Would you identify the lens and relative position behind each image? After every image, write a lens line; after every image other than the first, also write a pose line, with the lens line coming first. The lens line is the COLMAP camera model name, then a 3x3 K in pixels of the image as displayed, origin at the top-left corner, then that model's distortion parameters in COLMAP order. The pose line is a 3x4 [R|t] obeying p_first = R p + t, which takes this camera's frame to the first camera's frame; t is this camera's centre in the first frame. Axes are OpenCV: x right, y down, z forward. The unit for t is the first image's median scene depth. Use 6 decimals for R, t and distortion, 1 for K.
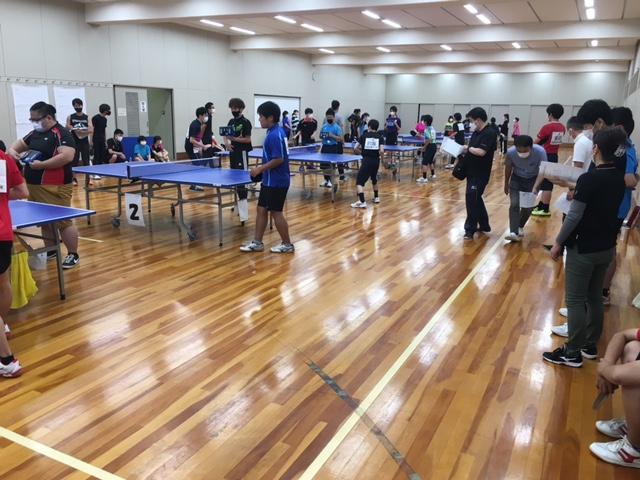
lens RADIAL K [[548.9, 0, 324.2], [0, 548.9, 239.2], [0, 0, 1]] dist [0.065090, -0.092682]
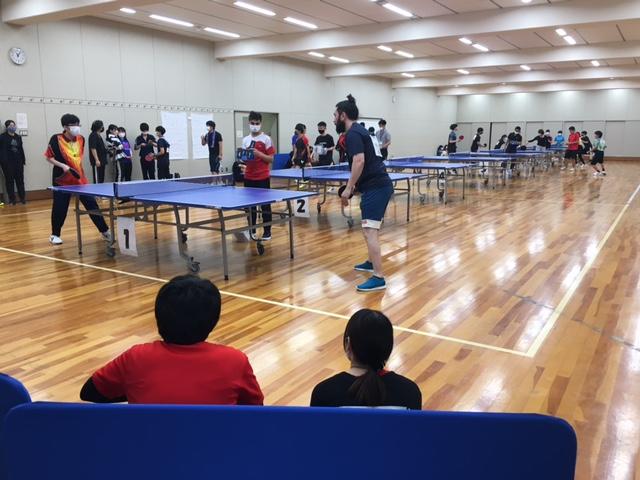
lens RADIAL K [[548.9, 0, 320.5], [0, 548.9, 234.1], [0, 0, 1]] dist [0.065090, -0.092682]
pose [[0.994397, -0.004030, -0.105634, -0.071585], [-0.001469, 0.998650, -0.051926, 0.033000], [0.105701, 0.051790, 0.993048, -0.093976]]
